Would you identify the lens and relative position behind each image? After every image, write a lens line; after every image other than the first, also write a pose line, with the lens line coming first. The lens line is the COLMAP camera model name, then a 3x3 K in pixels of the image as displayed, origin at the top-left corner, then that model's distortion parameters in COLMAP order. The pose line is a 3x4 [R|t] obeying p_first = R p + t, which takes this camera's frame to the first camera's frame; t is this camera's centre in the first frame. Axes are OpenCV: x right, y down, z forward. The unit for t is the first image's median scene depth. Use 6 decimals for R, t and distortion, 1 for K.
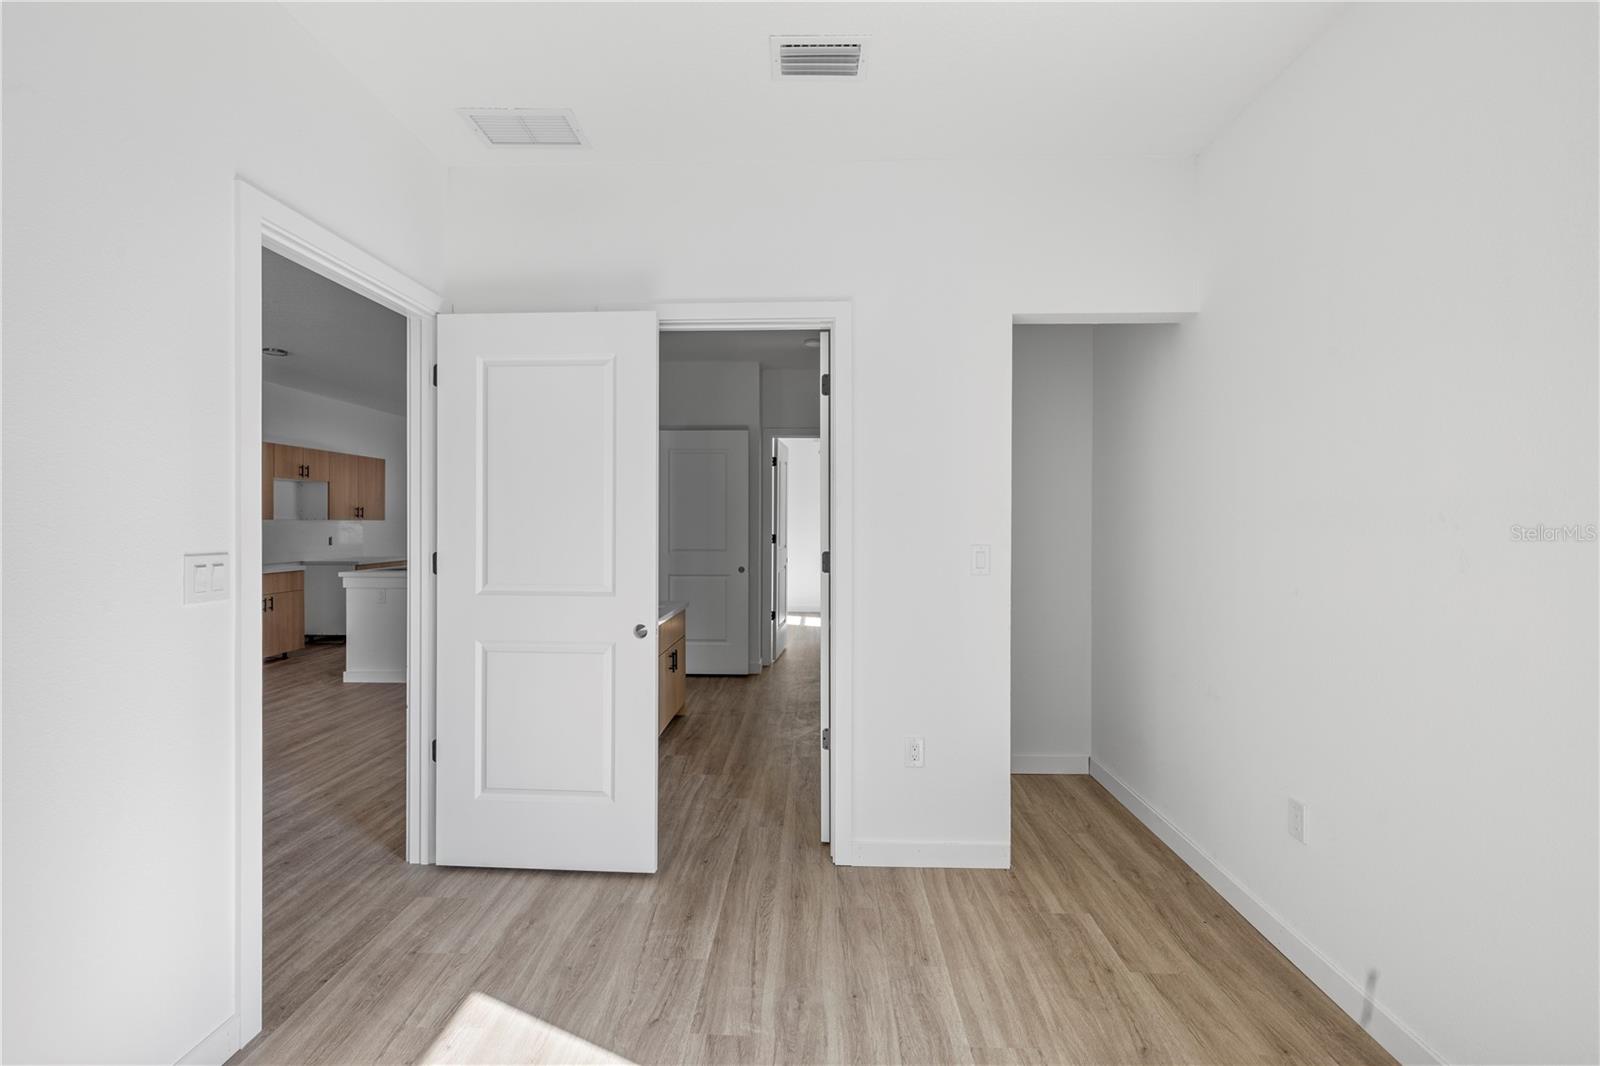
lens RADIAL K [[682.5, 0, 801.8], [0, 682.5, 525.4], [0, 0, 1]] dist [-0.003370, 0.000227]
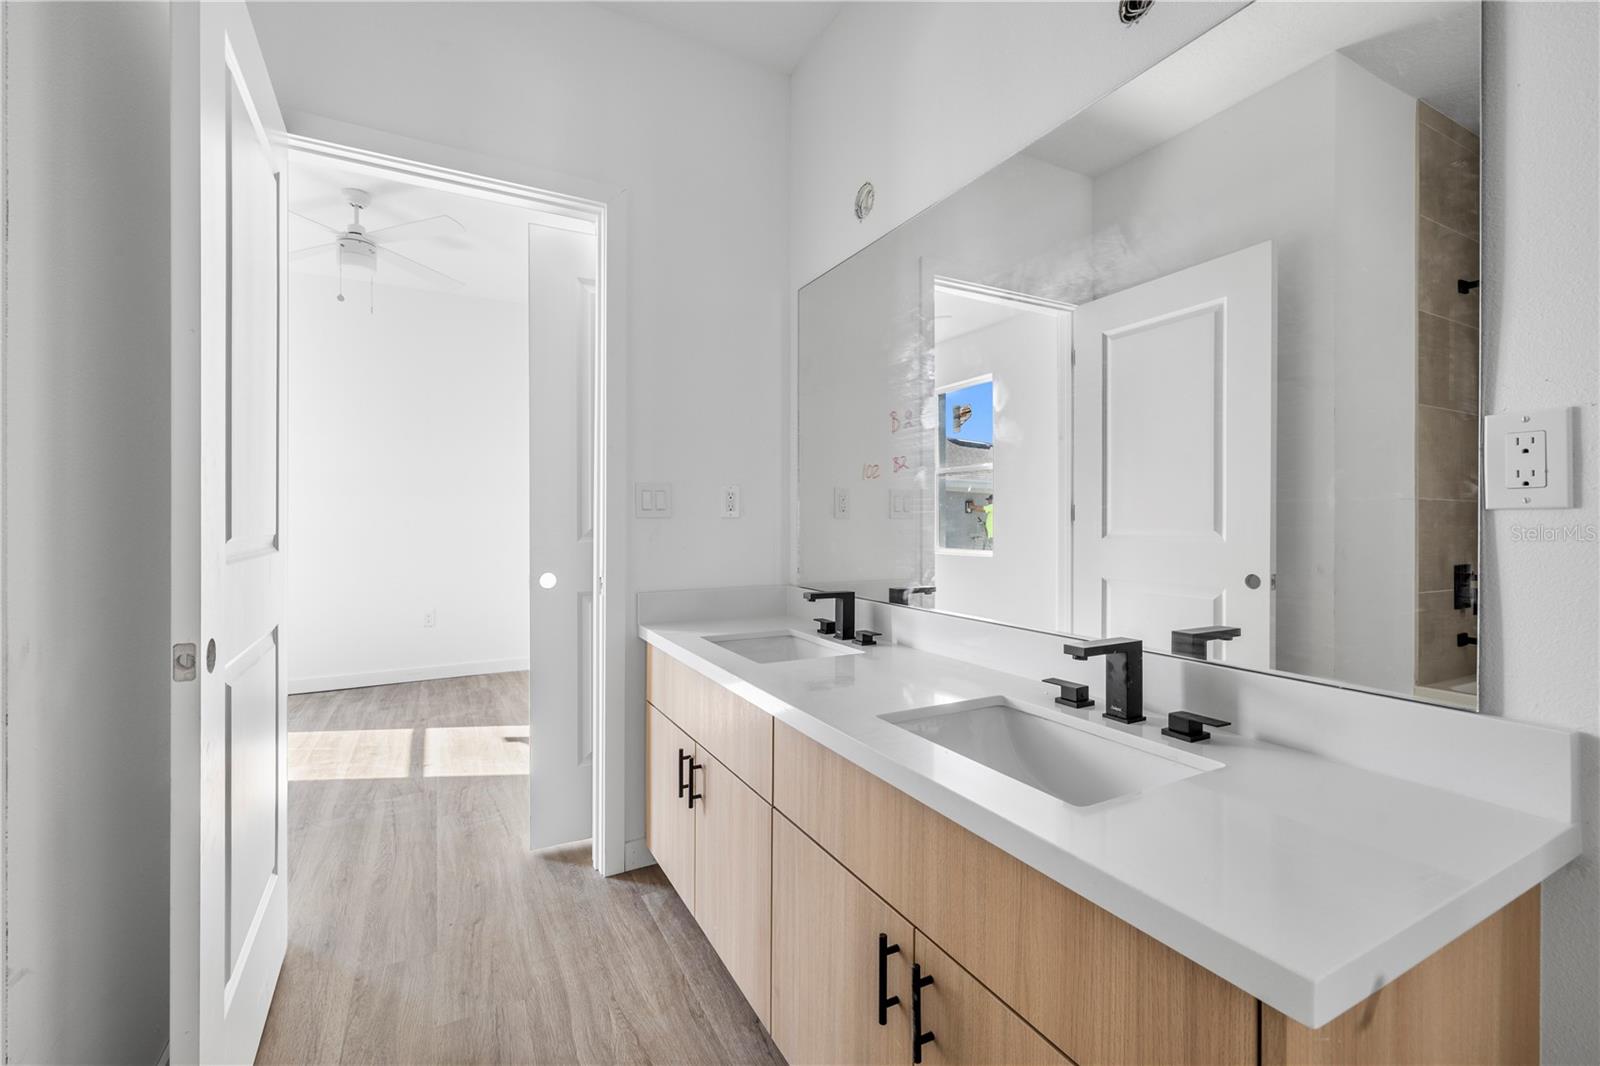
lens RADIAL K [[682.5, 0, 800.2], [0, 682.5, 525.4], [0, 0, 1]] dist [-0.003370, 0.000227]
pose [[-0.870405, -0.002621, -0.492330, -0.077128], [-0.004782, 0.999984, 0.003131, 0.073780], [0.492314, 0.005079, -0.870403, 1.850863]]
